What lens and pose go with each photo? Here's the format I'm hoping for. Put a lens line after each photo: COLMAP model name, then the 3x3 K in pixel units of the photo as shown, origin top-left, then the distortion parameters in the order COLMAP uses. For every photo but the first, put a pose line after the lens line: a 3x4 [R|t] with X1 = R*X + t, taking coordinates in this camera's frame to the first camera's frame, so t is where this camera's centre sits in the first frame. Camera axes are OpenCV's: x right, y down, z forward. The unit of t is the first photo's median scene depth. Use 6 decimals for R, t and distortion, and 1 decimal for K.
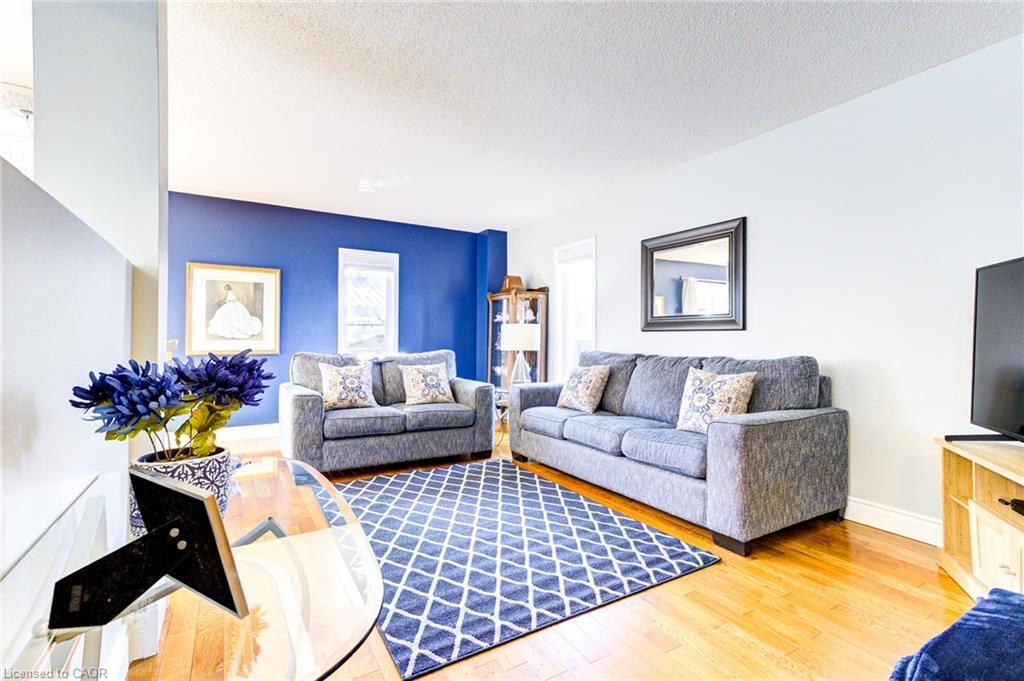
lens RADIAL K [[473.3, 0, 511.7], [0, 473.3, 336.1], [0, 0, 1]] dist [0.011833, 0.007294]
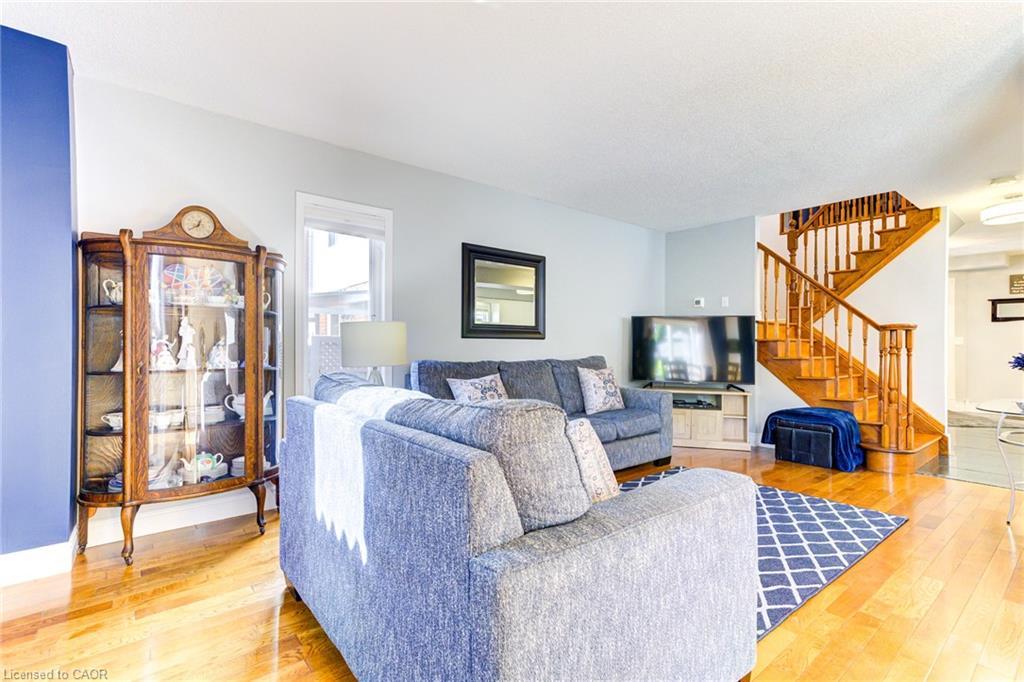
lens RADIAL K [[473.3, 0, 519.9], [0, 473.3, 341.8], [0, 0, 1]] dist [0.011833, 0.007294]
pose [[-0.151579, 0.001720, 0.988444, -0.752756], [-0.010709, 0.999937, -0.003382, 0.000846], [-0.988387, -0.011098, -0.151551, 1.123837]]
